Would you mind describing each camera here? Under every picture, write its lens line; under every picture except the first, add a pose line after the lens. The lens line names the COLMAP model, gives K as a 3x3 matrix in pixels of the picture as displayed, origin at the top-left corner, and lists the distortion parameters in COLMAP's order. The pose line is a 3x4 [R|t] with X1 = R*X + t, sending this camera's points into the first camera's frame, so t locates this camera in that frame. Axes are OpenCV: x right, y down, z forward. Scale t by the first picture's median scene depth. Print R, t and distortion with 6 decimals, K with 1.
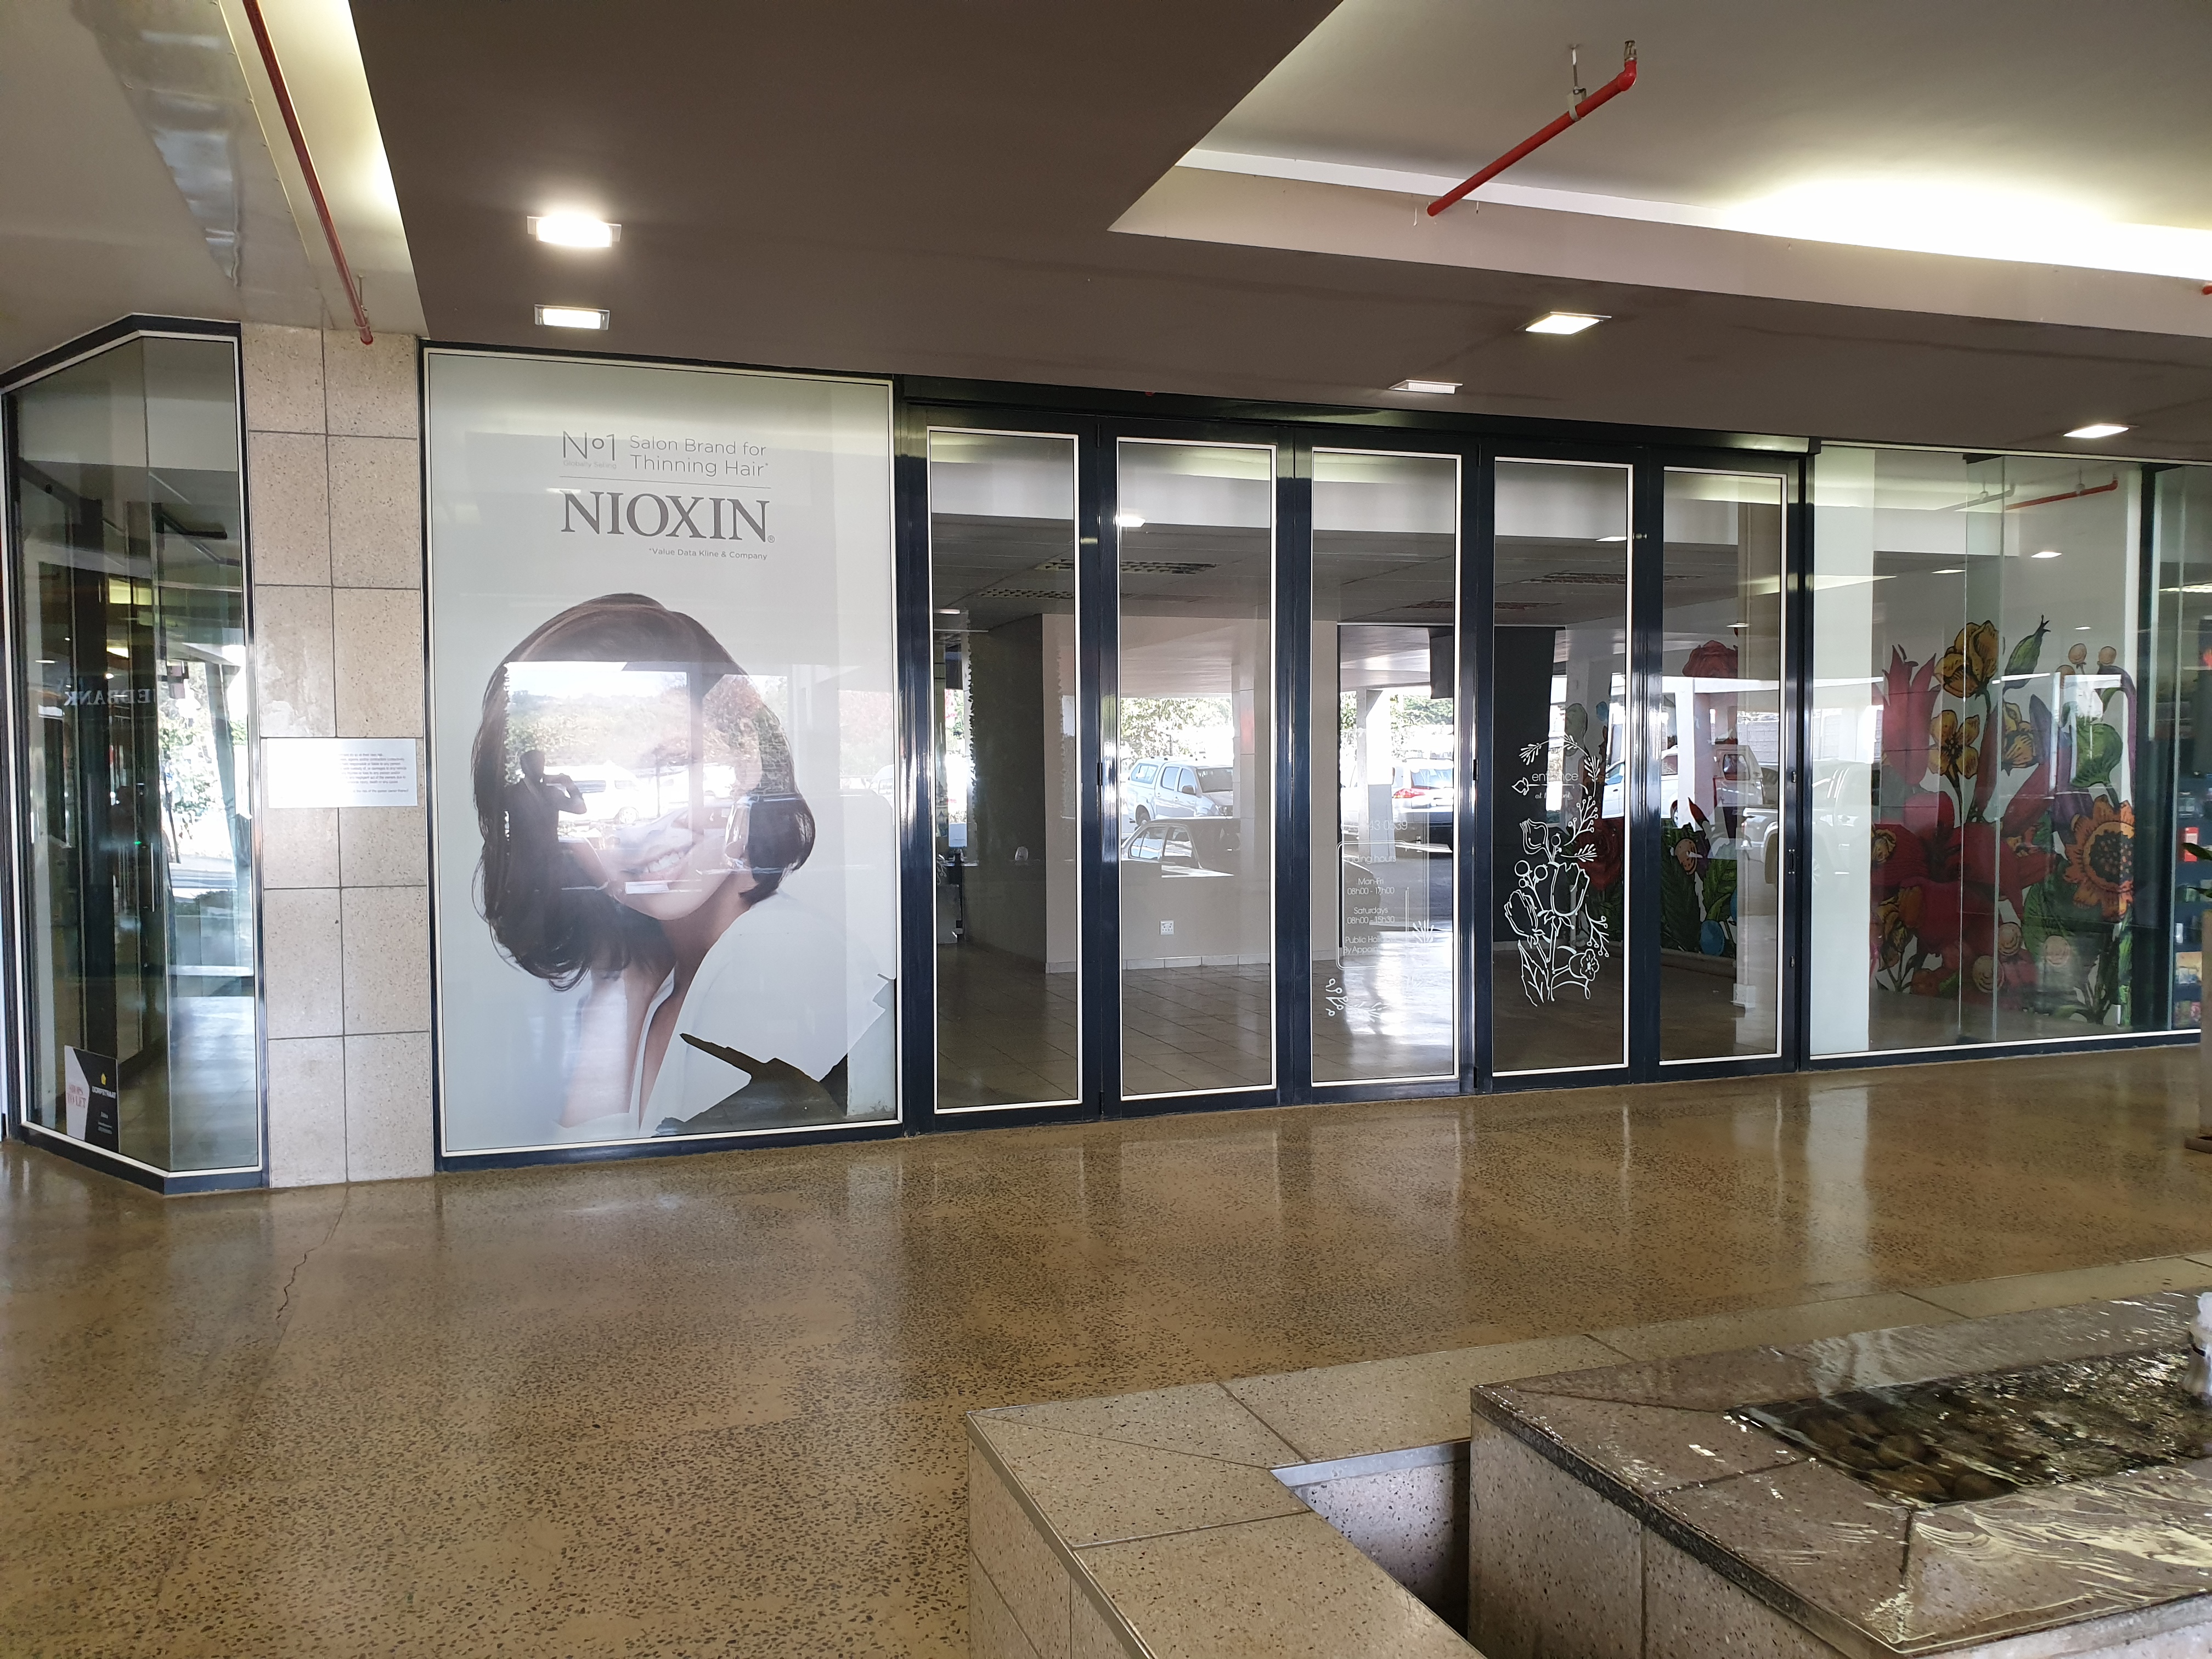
lens RADIAL K [[1797.5, 0, 1107.5], [0, 1797.5, 855.7], [0, 0, 1]] dist [-0.079470, 0.183601]
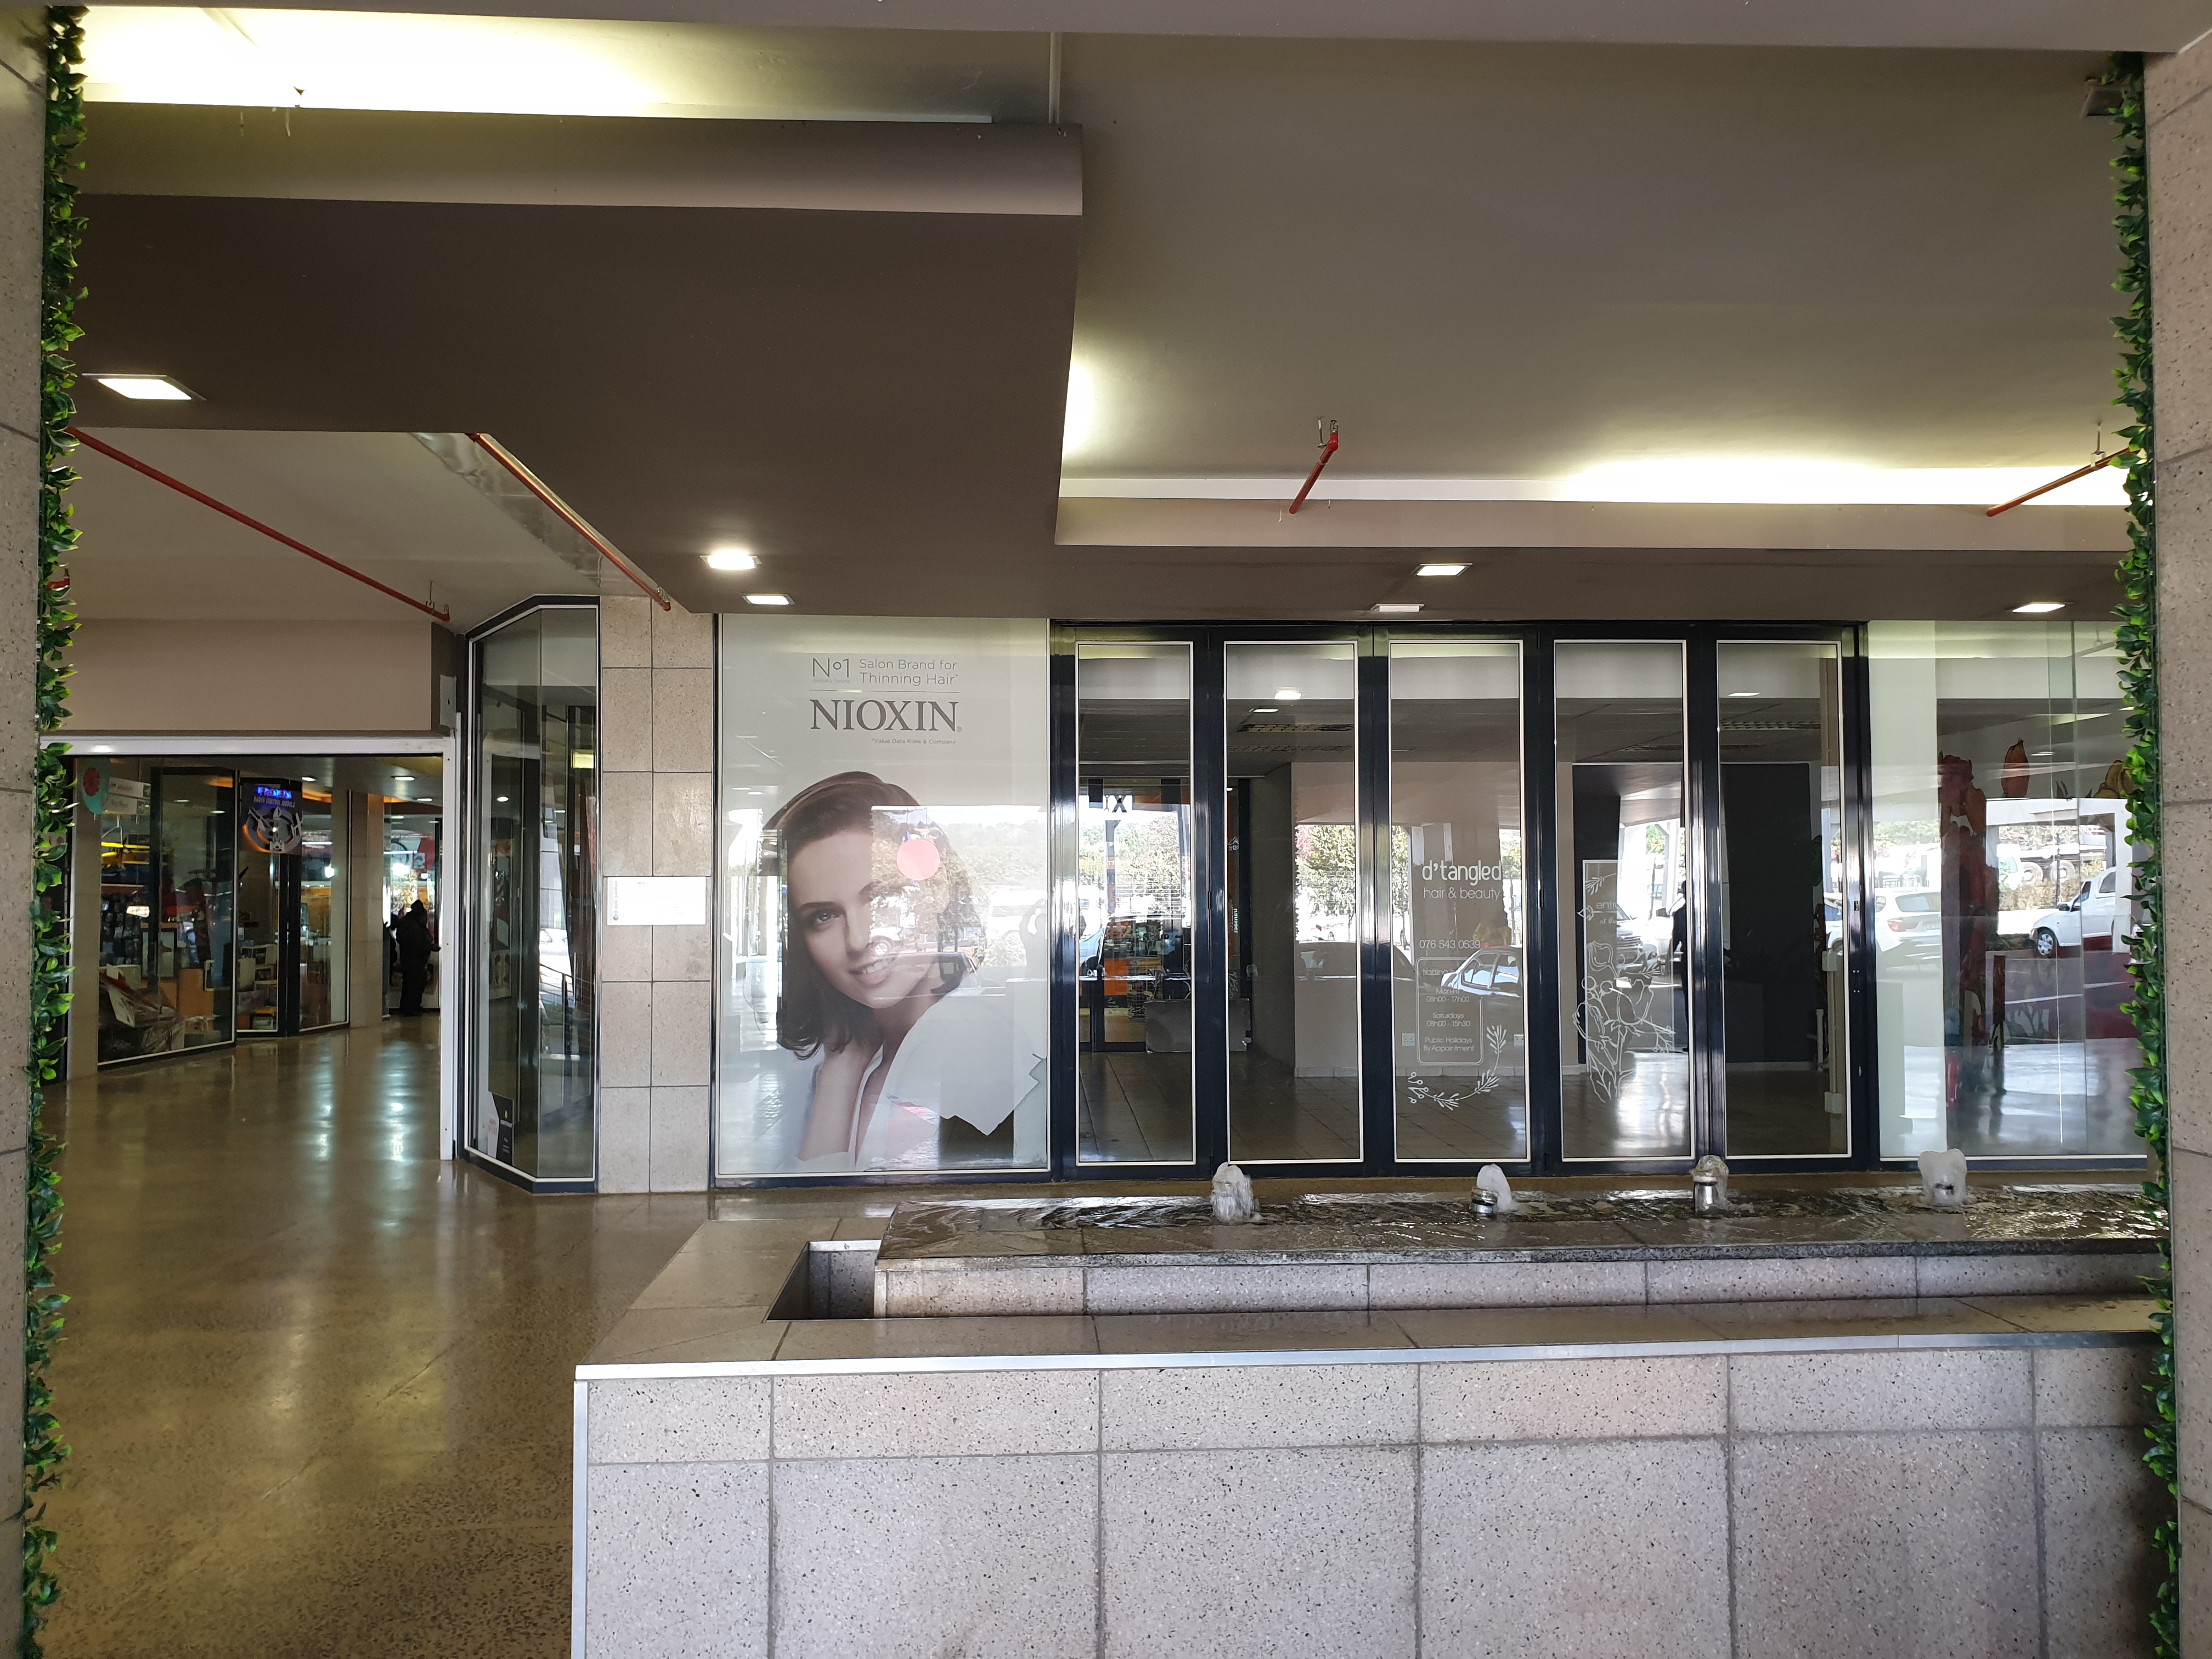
lens RADIAL K [[1805.4, 0, 1106.0], [0, 1805.4, 829.5], [0, 0, 1]] dist [0.120274, -0.262481]
pose [[0.962253, -0.009346, -0.271997, 0.295656], [-0.014021, 0.996381, -0.083839, 0.012953], [0.271796, 0.084488, 0.958639, -0.286553]]
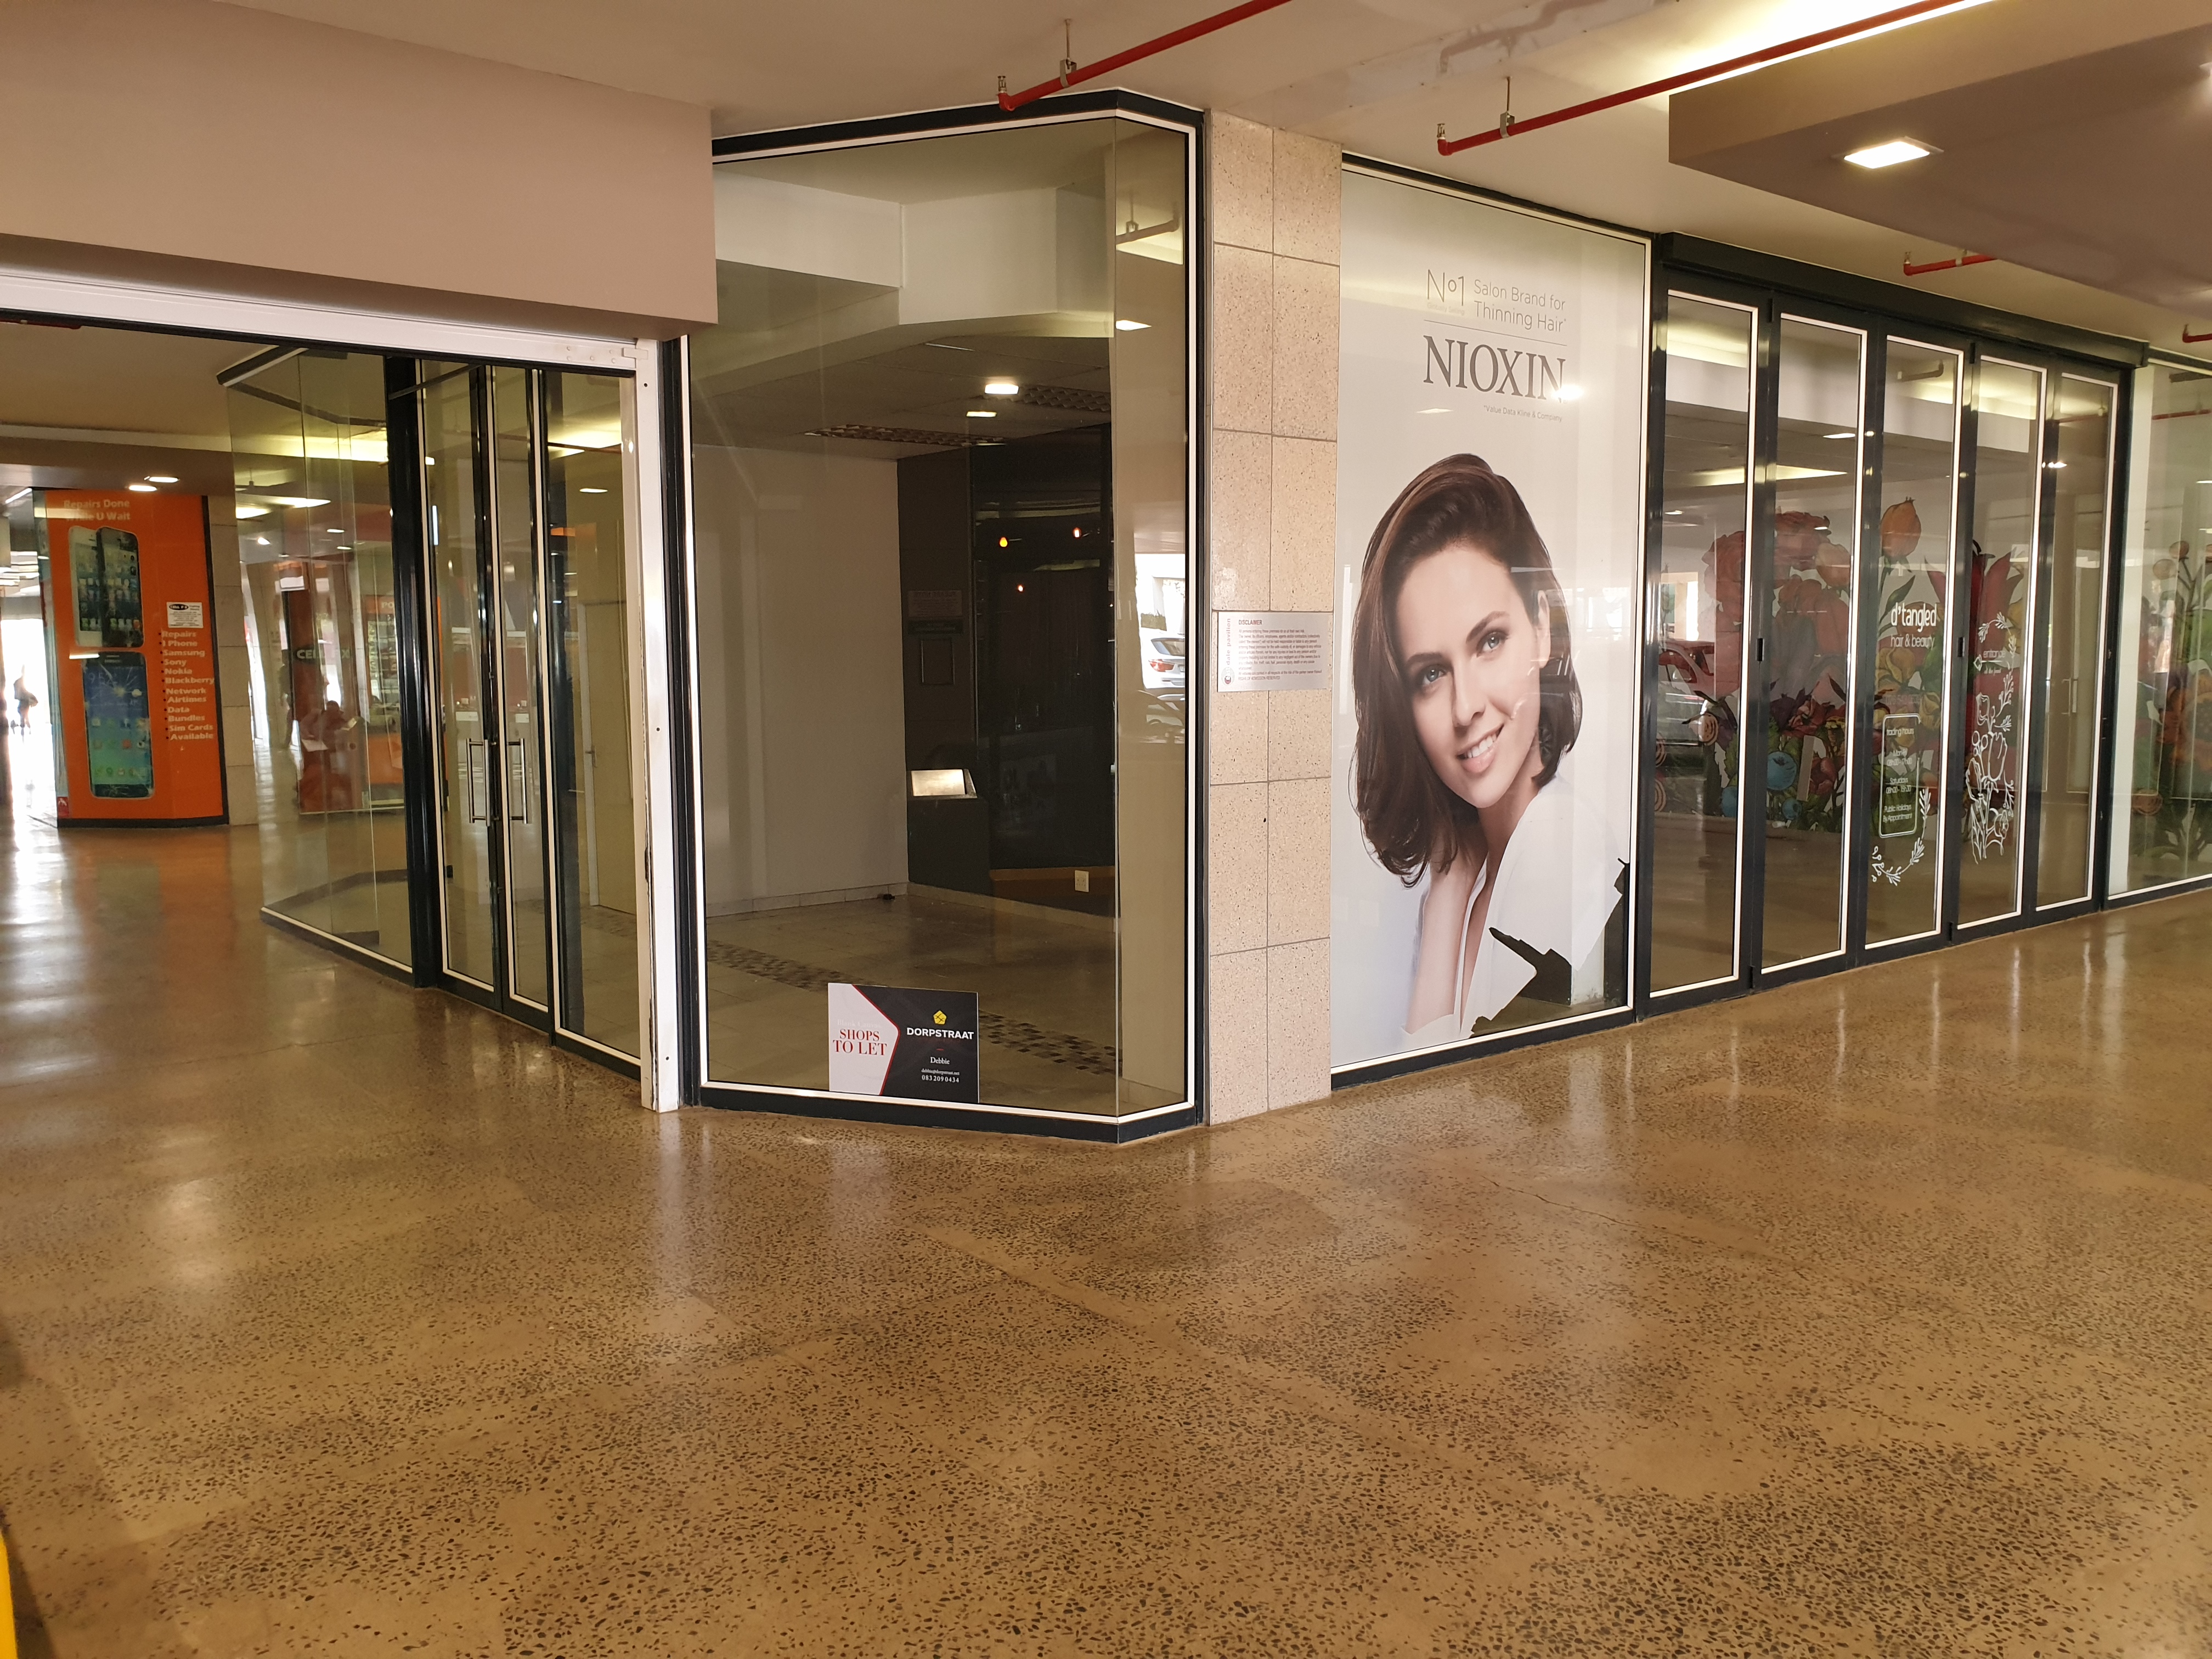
lens RADIAL K [[1805.4, 0, 1106.0], [0, 1805.4, 829.5], [0, 0, 1]] dist [0.120274, -0.262481]
pose [[0.933355, -0.035249, 0.357220, -0.772477], [0.017067, 0.998399, 0.053926, -0.007491], [-0.358549, -0.044235, 0.932462, 0.181964]]
